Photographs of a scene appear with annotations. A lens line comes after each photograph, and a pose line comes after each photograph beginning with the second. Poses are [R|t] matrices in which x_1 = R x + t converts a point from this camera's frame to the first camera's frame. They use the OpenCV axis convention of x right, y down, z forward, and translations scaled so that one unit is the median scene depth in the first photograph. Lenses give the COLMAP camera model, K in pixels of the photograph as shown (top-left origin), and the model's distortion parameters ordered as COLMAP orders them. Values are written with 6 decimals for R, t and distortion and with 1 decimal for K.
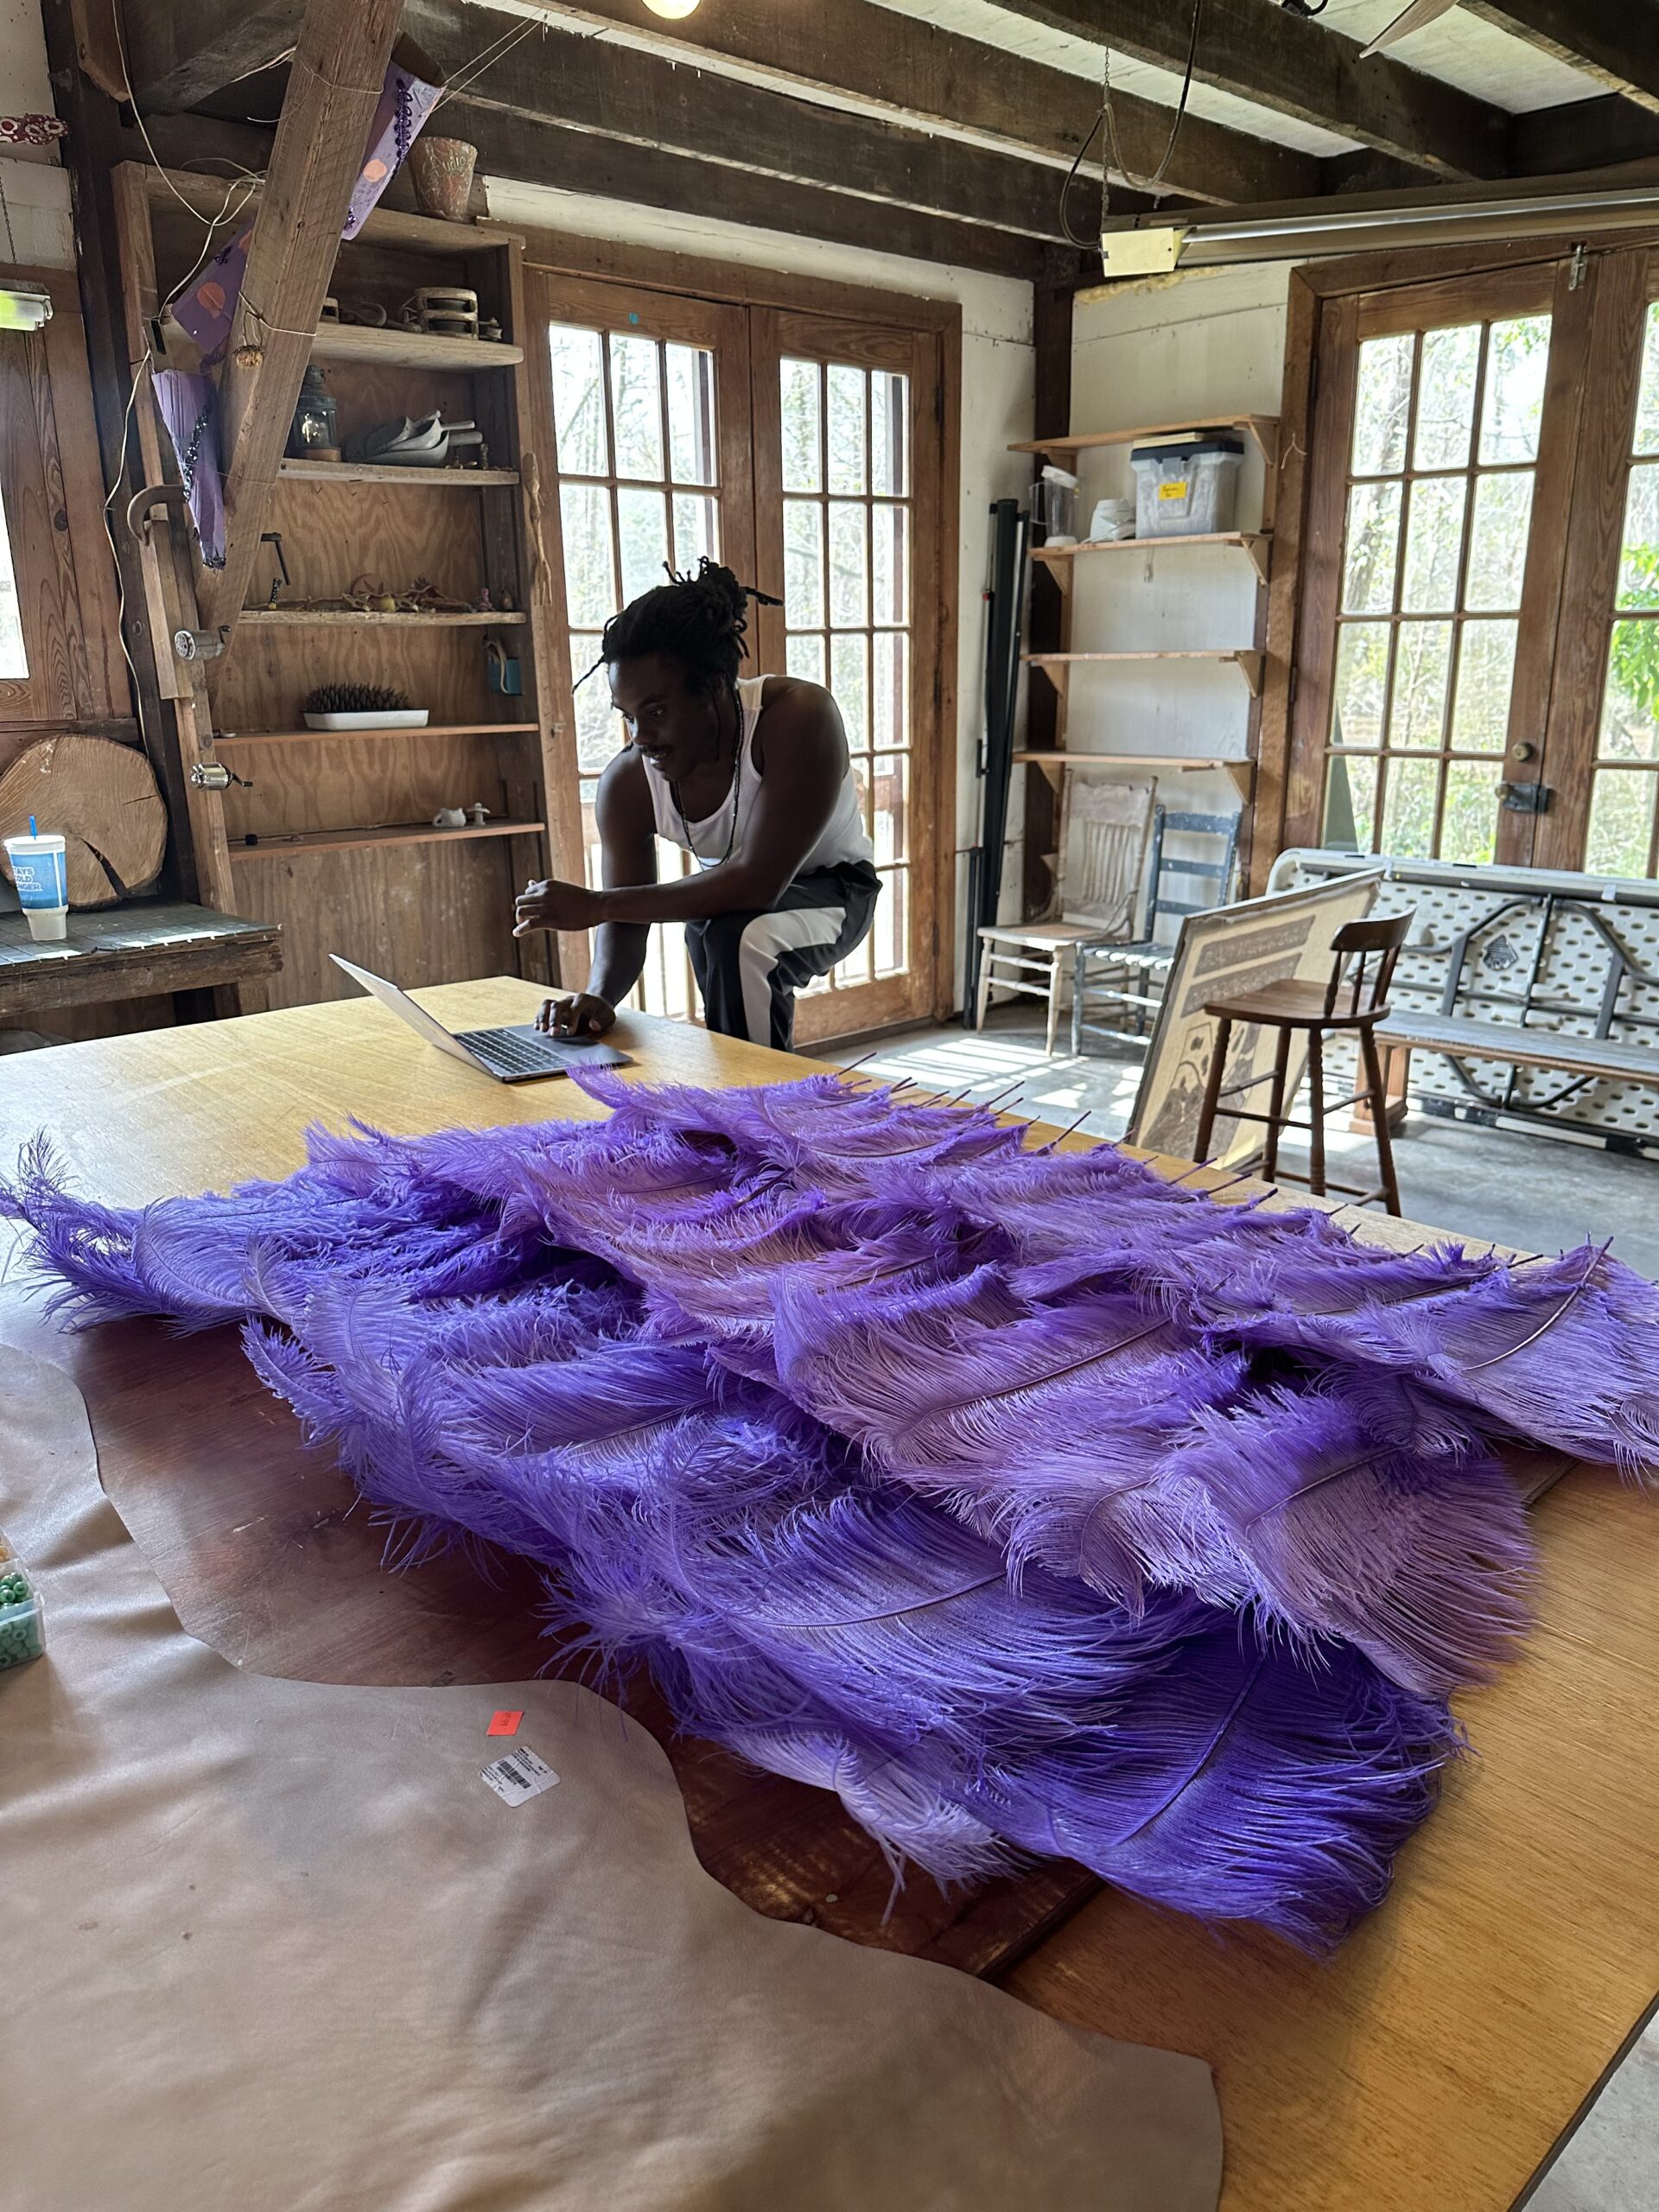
lens RADIAL K [[1567.9, 0, 828.0], [0, 1567.9, 1106.6], [0, 0, 1]] dist [0.005548, -0.017242]
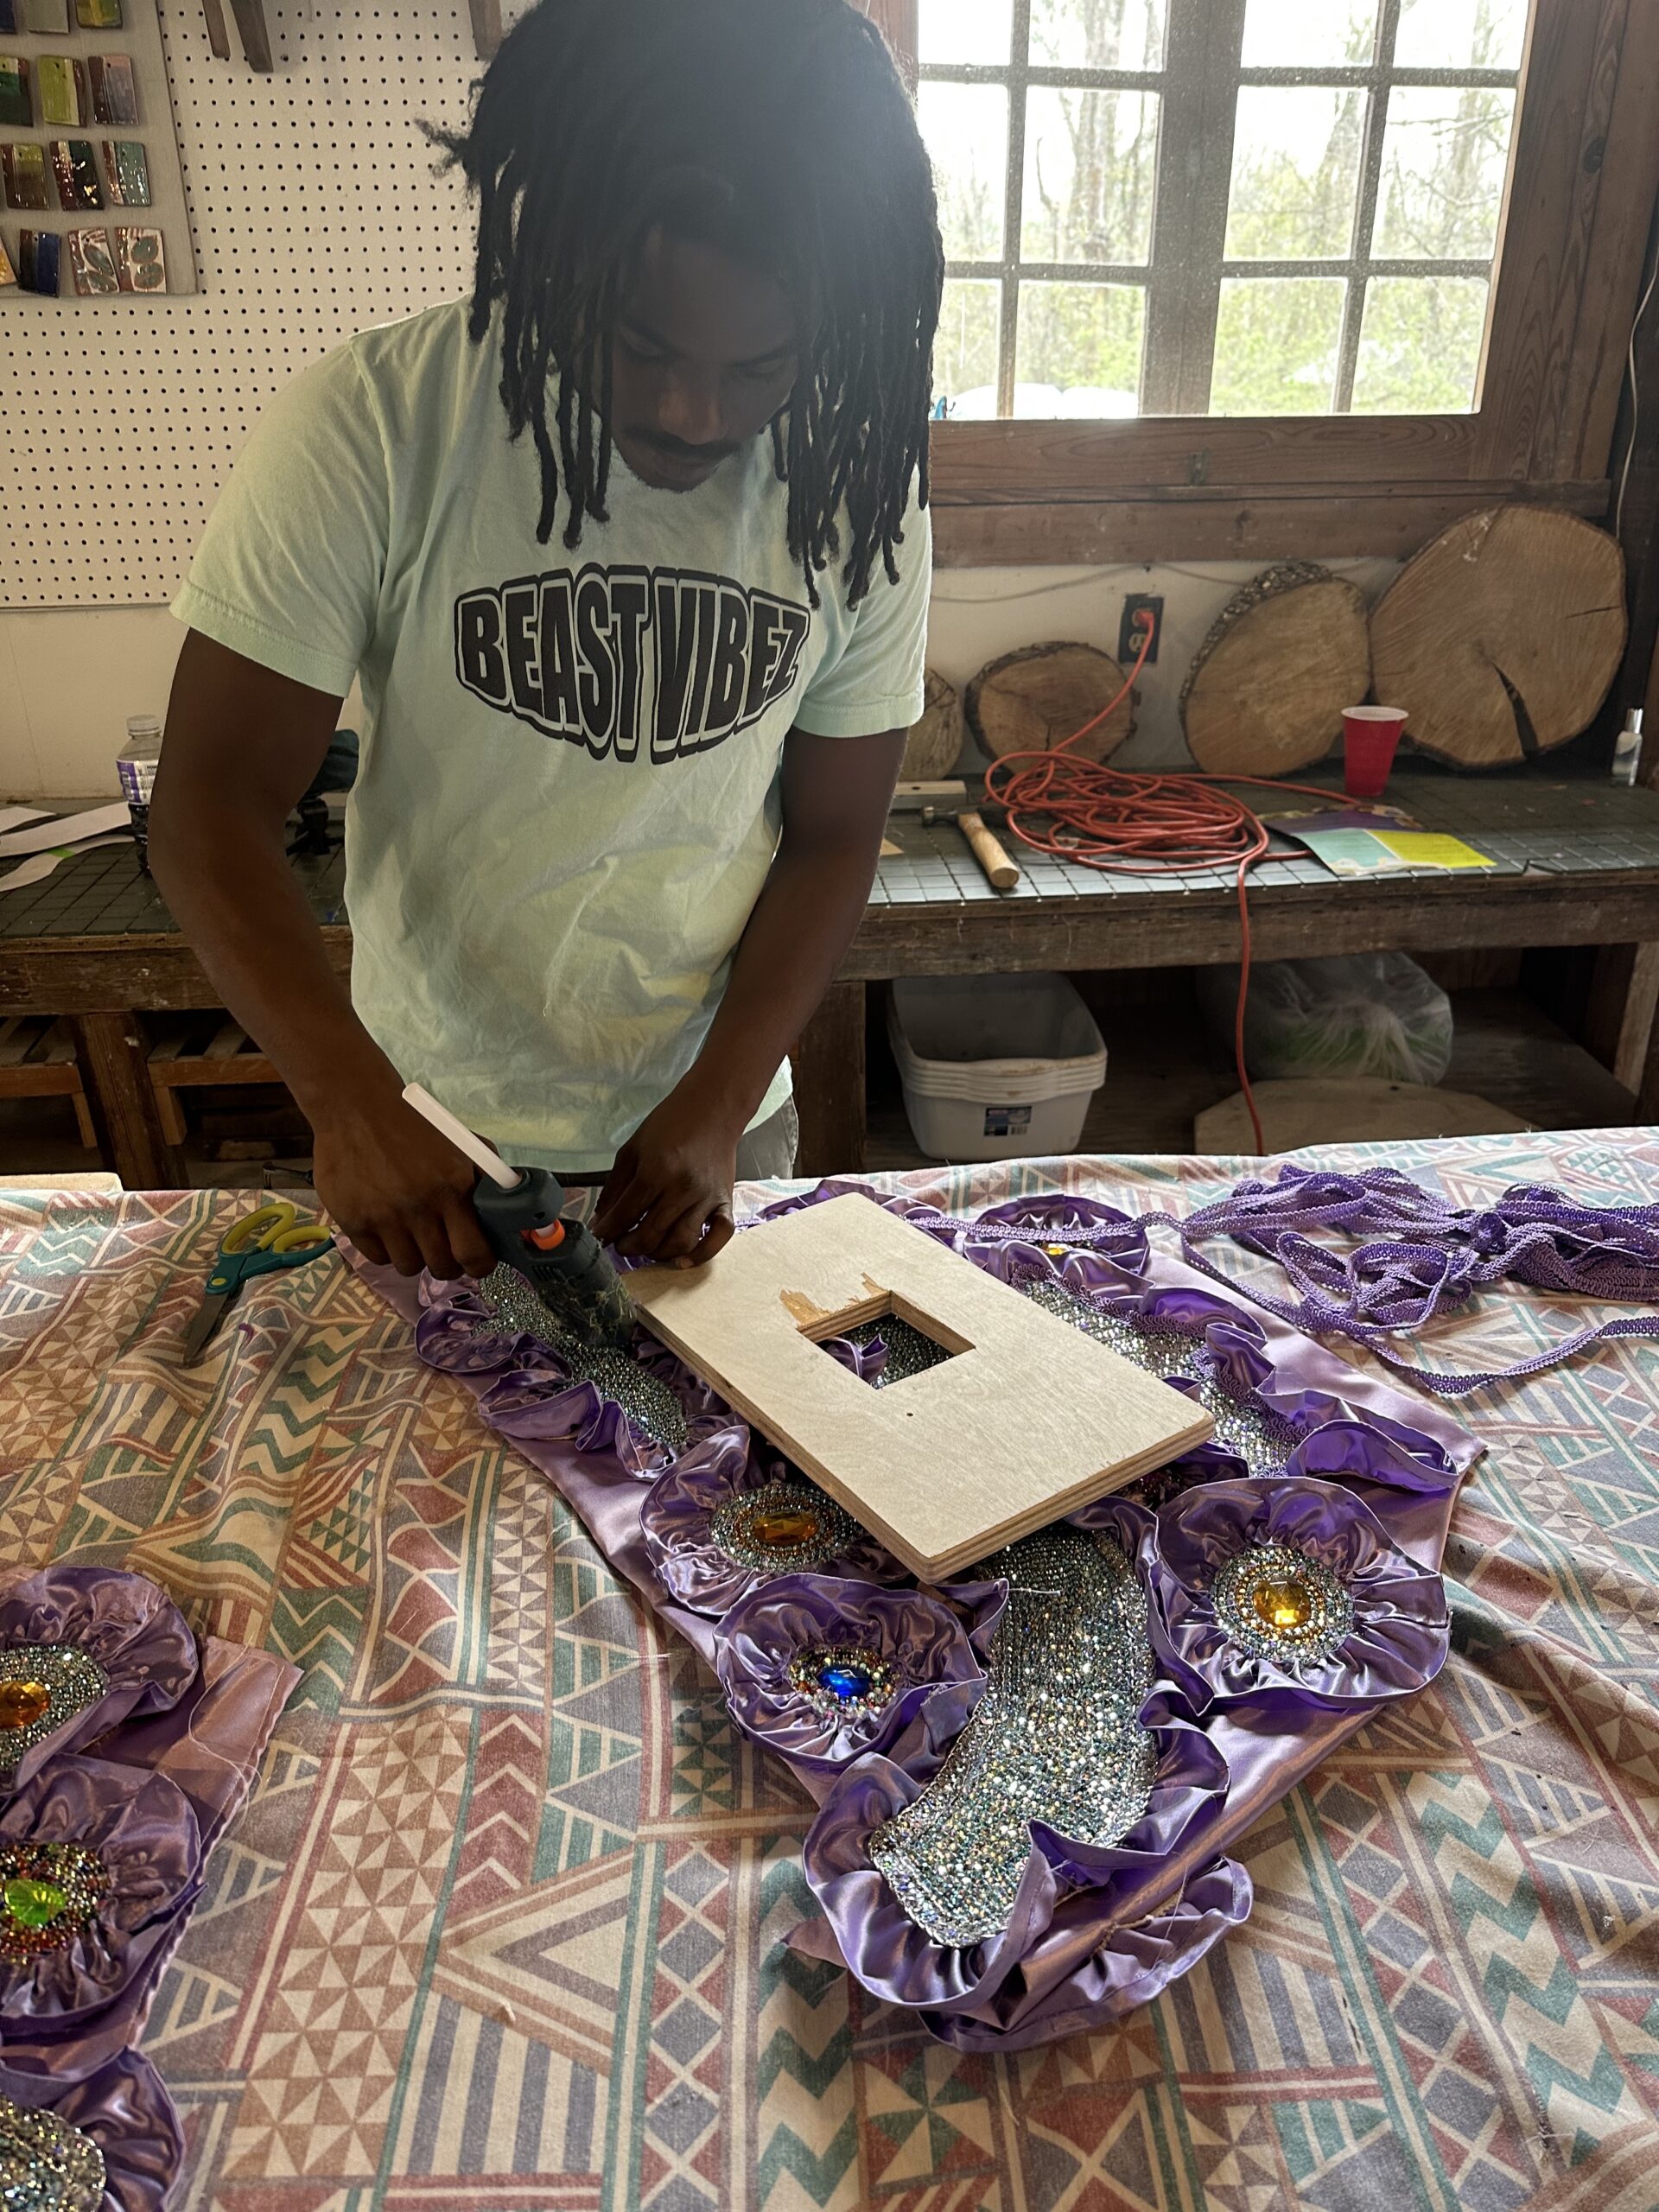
lens RADIAL K [[1567.9, 0, 826.6], [0, 1567.9, 1115.9], [0, 0, 1]] dist [0.005548, -0.017242]
pose [[0.777626, 0.270746, -0.567446, -0.255484], [-0.177775, 0.960385, 0.214607, -0.075448], [0.603070, -0.066006, 0.794952, 0.265708]]
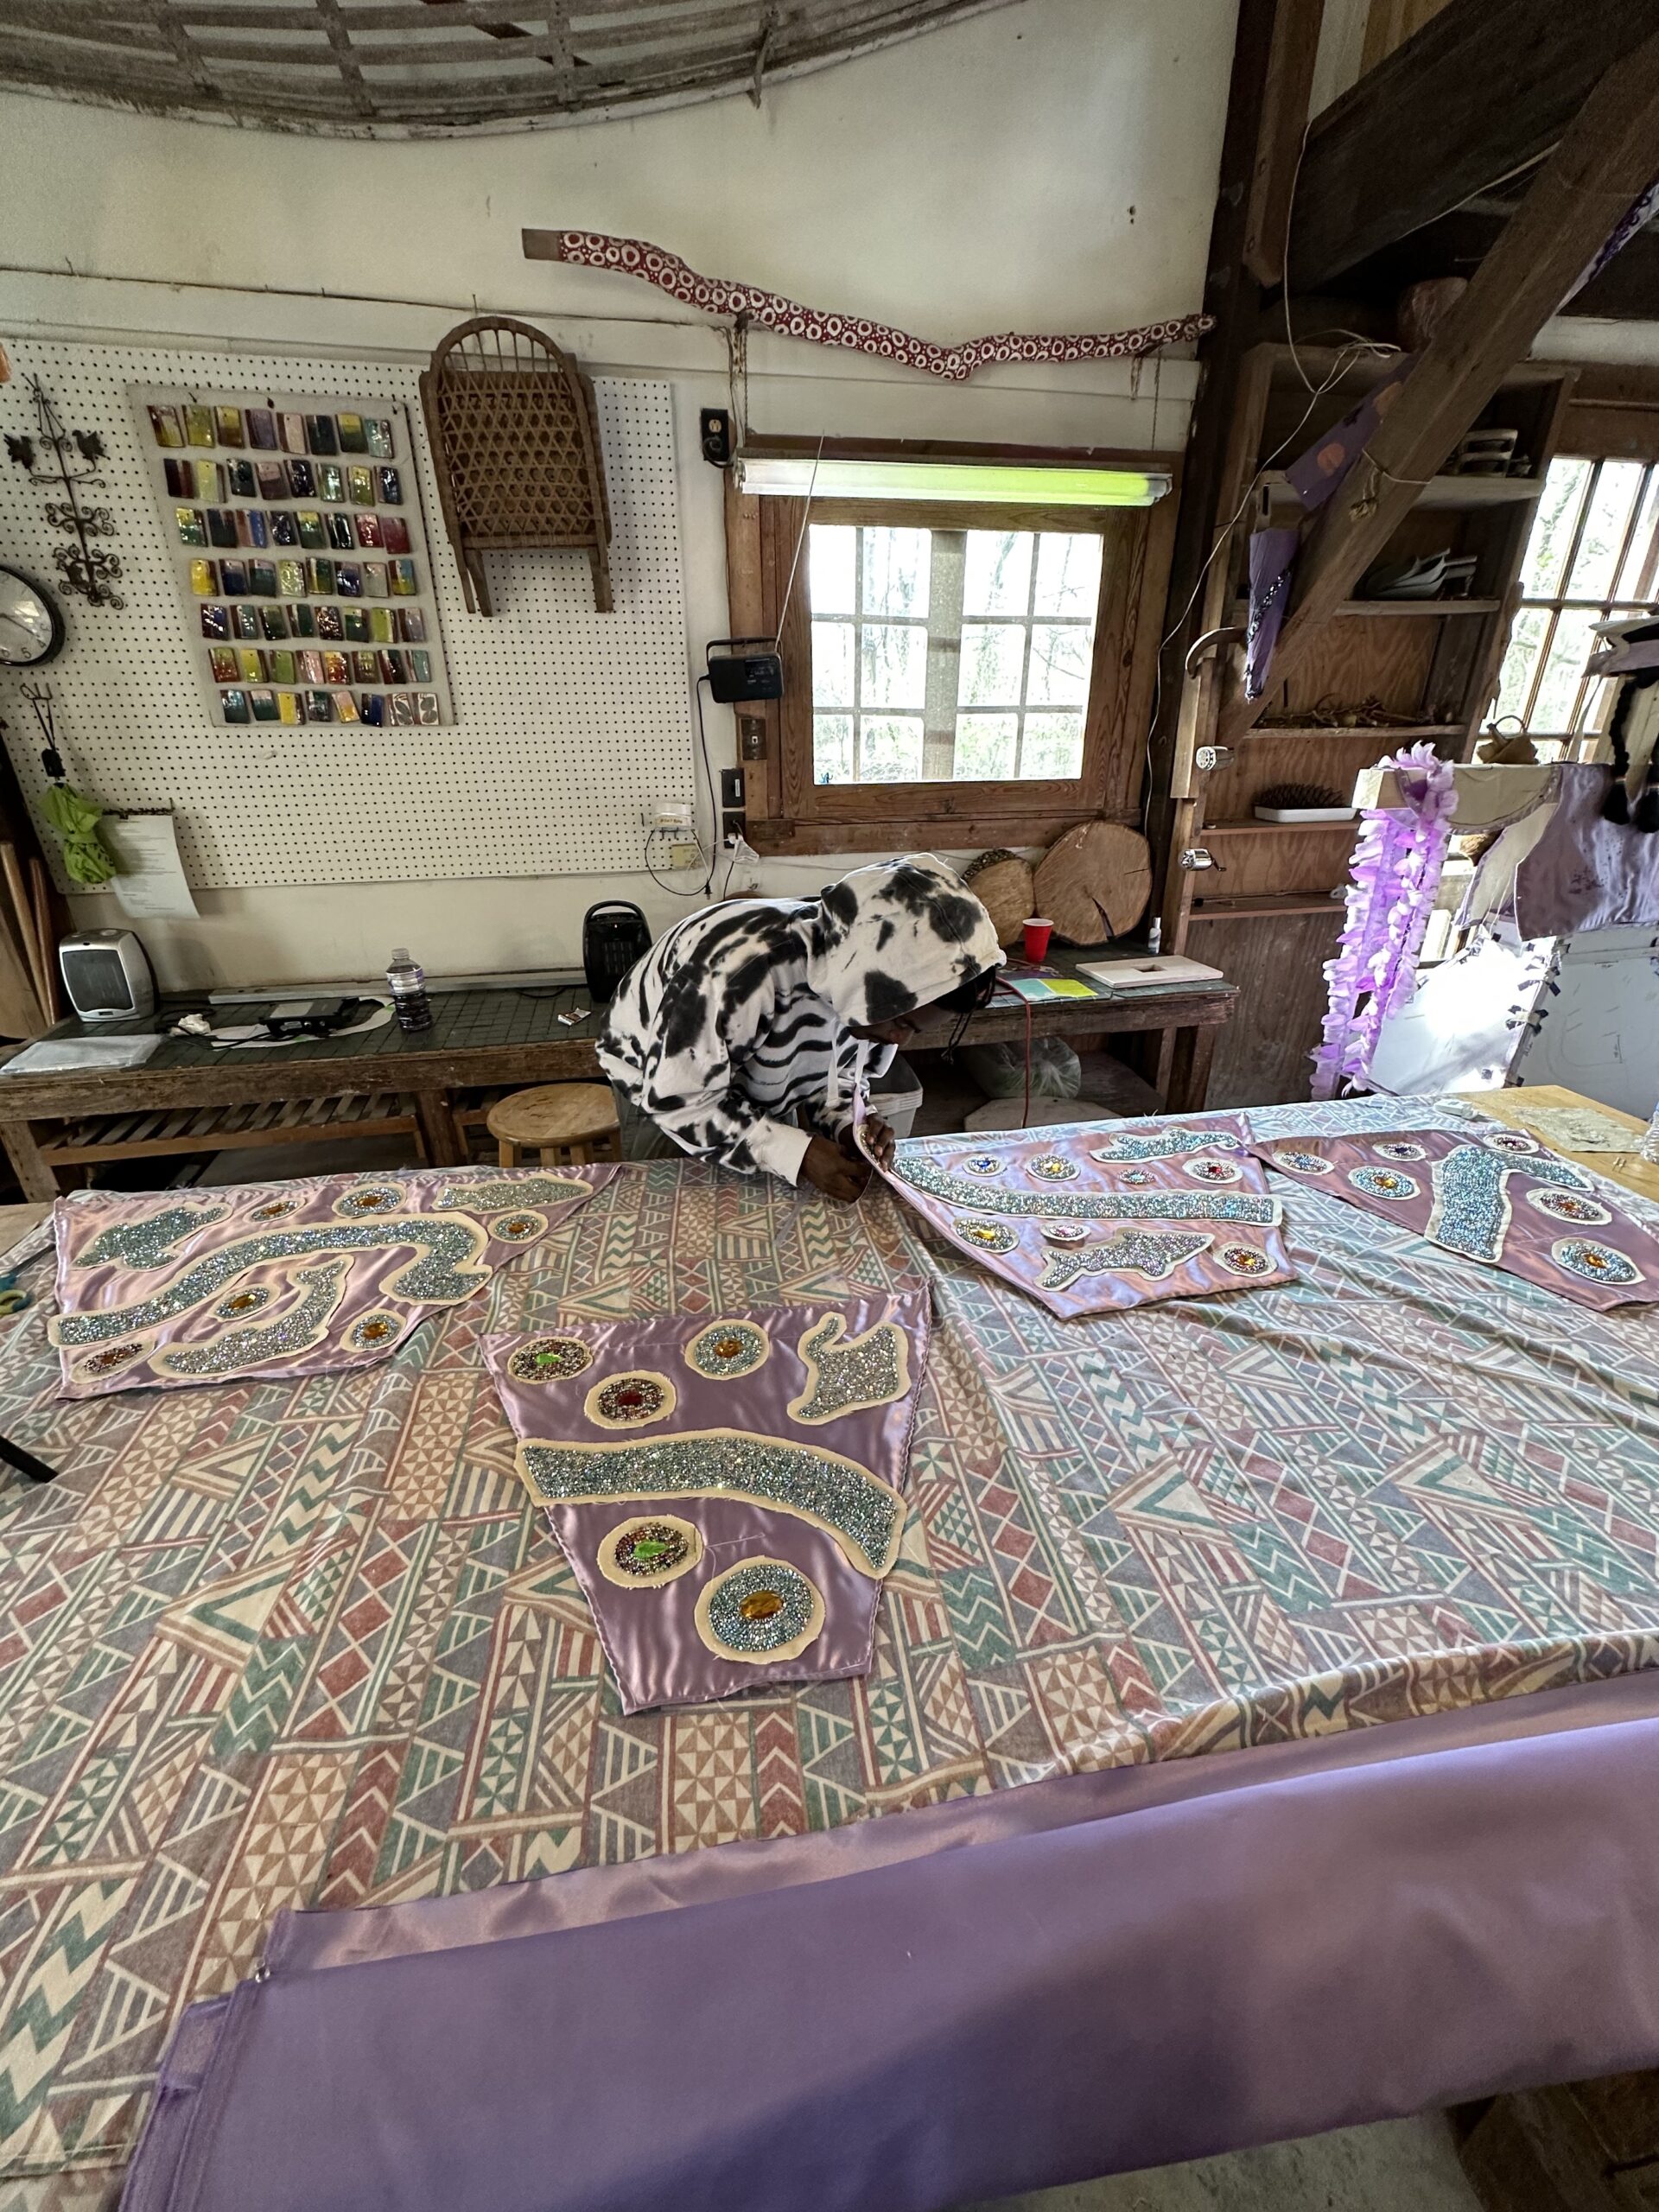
lens RADIAL K [[882.5, 0, 829.9], [0, 882.5, 1119.0], [0, 0, 1]] dist [0.001498, -0.000072]
pose [[0.843389, 0.232113, -0.484581, -0.234777], [-0.156493, 0.968891, 0.191727, -0.089216], [0.514009, -0.085867, 0.853476, 0.169861]]
